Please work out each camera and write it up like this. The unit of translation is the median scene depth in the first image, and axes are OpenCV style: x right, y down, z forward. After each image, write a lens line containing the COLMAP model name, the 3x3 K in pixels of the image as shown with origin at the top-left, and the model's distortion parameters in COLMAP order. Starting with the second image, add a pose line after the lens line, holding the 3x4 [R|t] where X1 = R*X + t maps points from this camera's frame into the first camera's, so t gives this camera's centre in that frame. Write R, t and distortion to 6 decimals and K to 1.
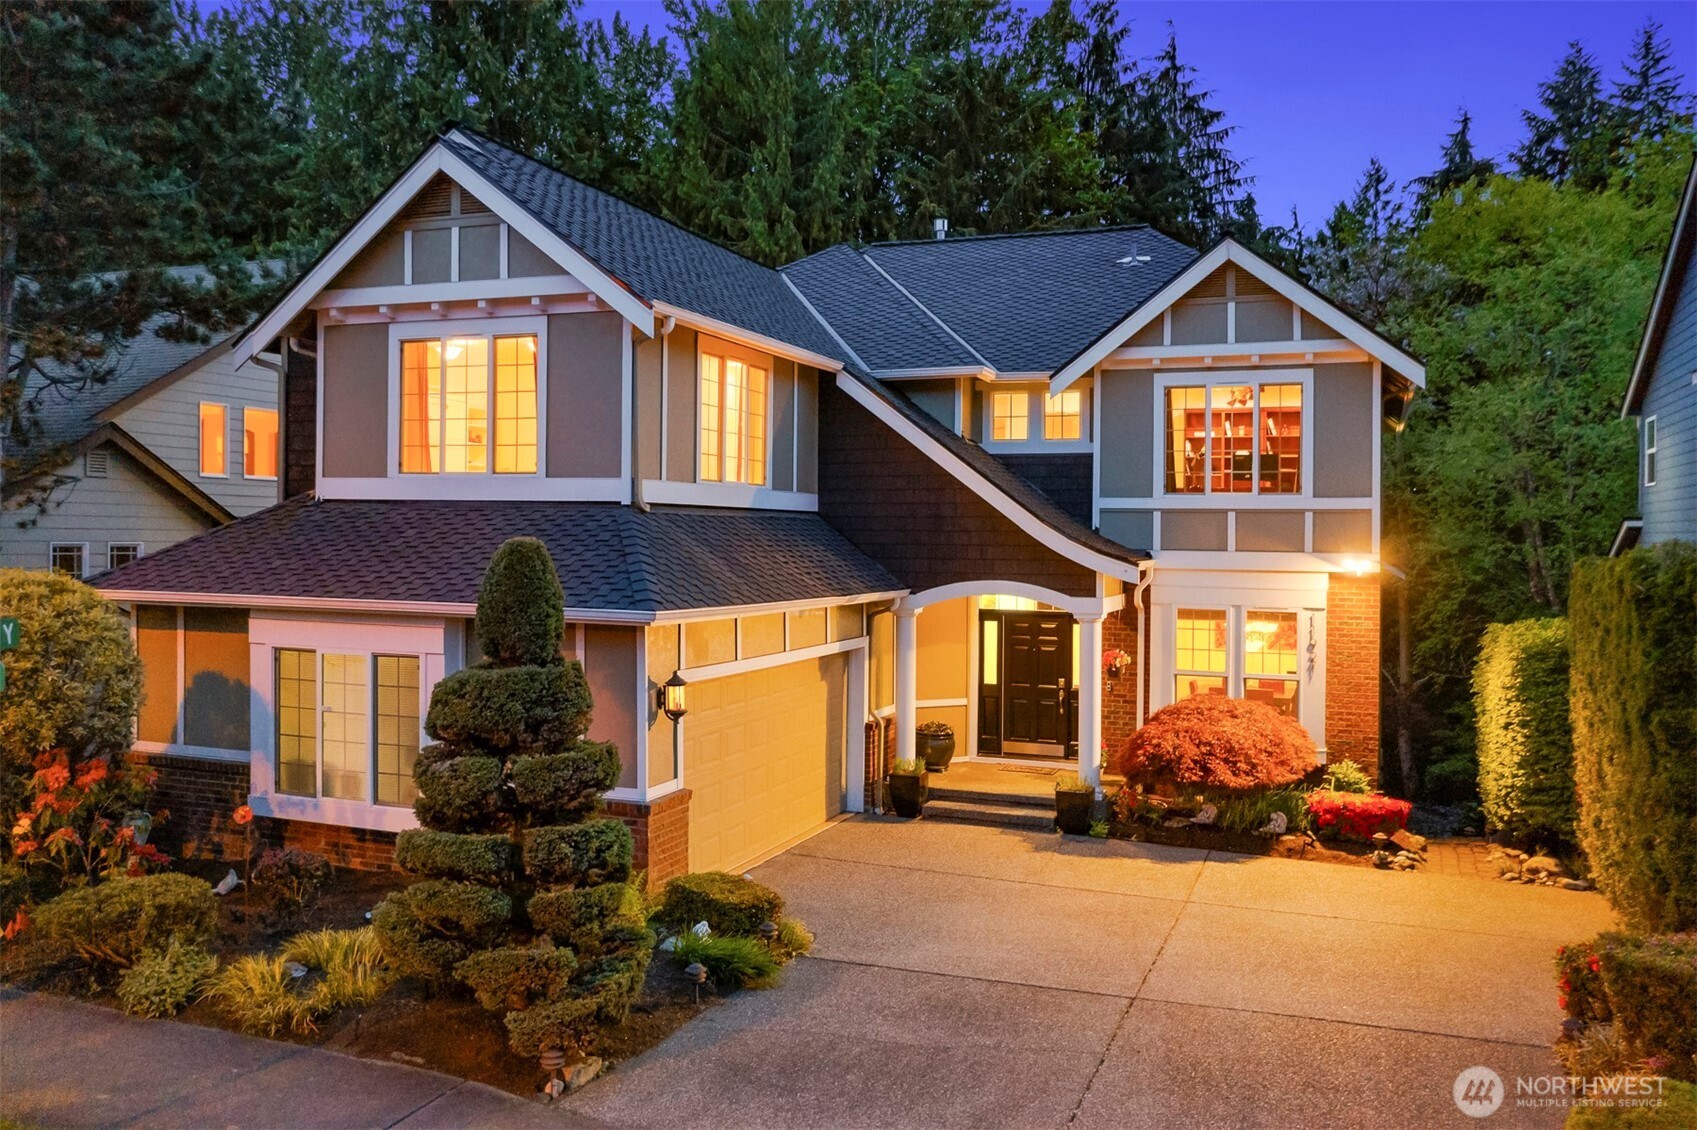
lens RADIAL K [[1372.8, 0, 850.3], [0, 1372.8, 572.5], [0, 0, 1]] dist [-0.009159, -0.003327]
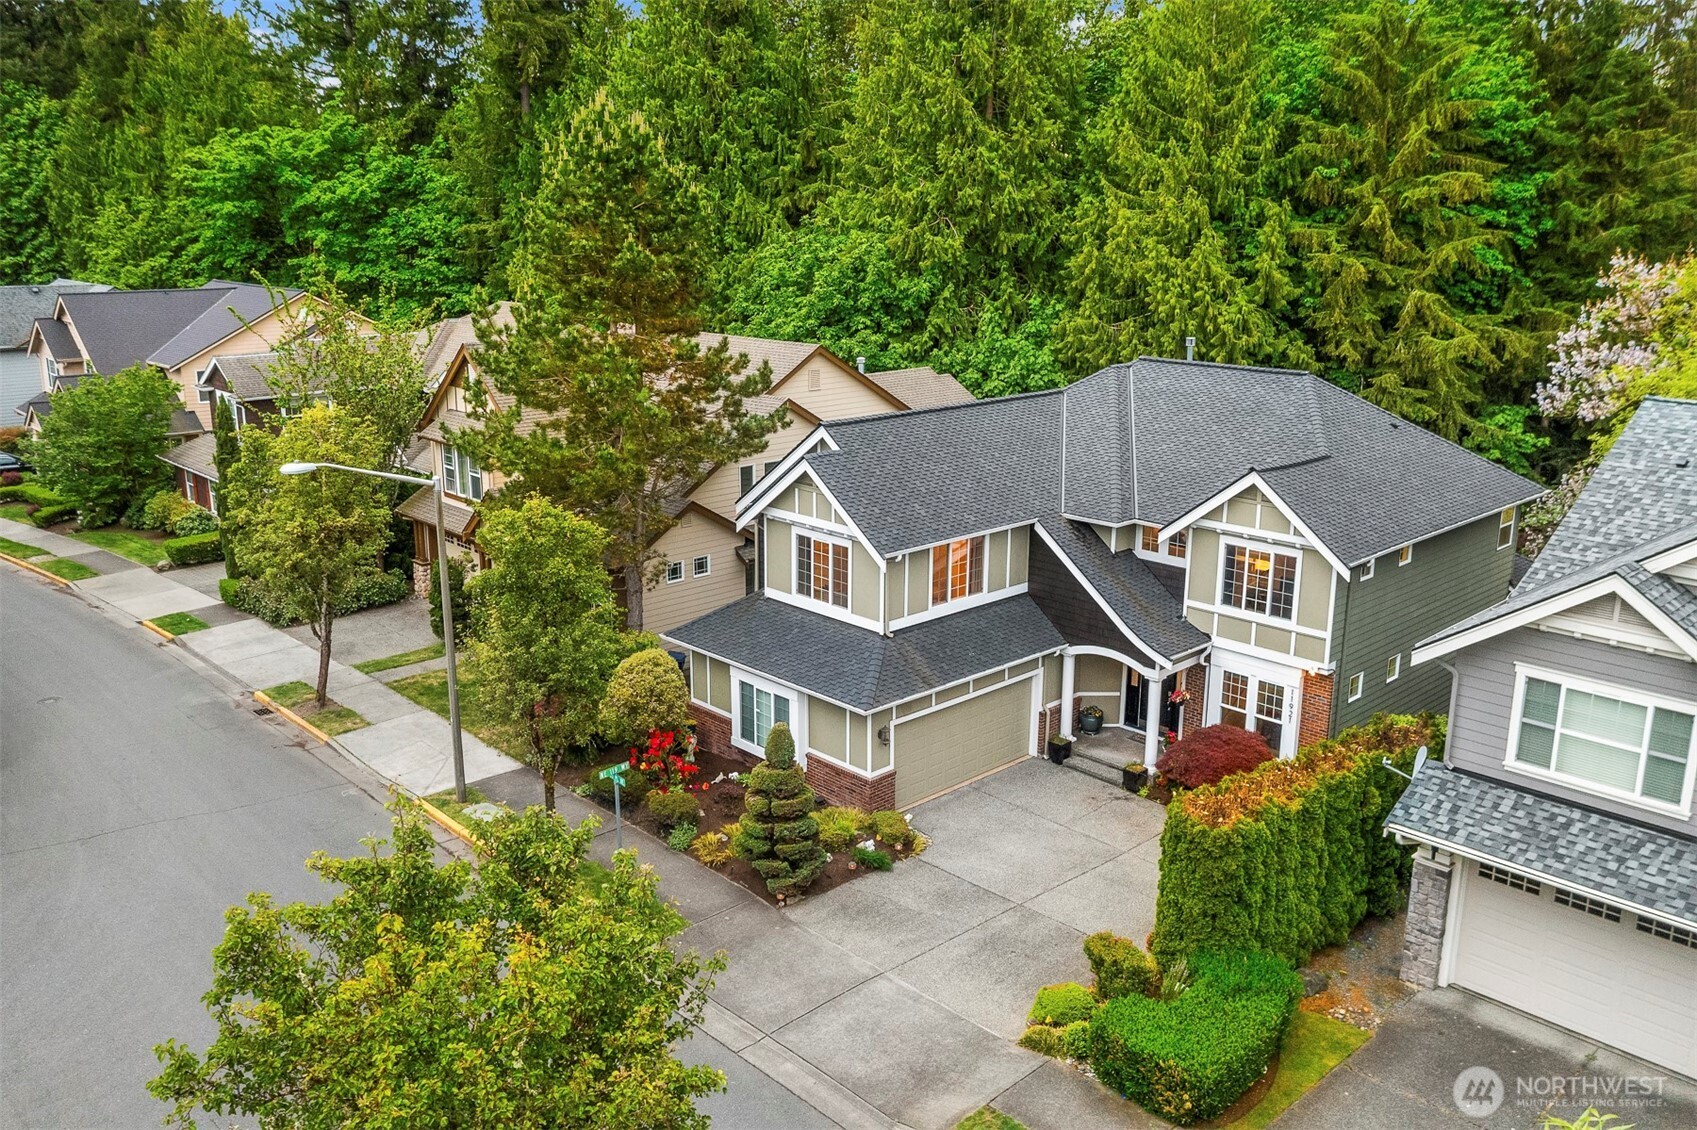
lens RADIAL K [[1372.8, 0, 848.5], [0, 1372.8, 560.6], [0, 0, 1]] dist [-0.009159, -0.003327]
pose [[0.907283, 0.098673, -0.408780, 0.635583], [-0.008512, 0.976191, 0.216745, -0.605084], [0.420435, -0.193169, 0.886521, -0.886174]]
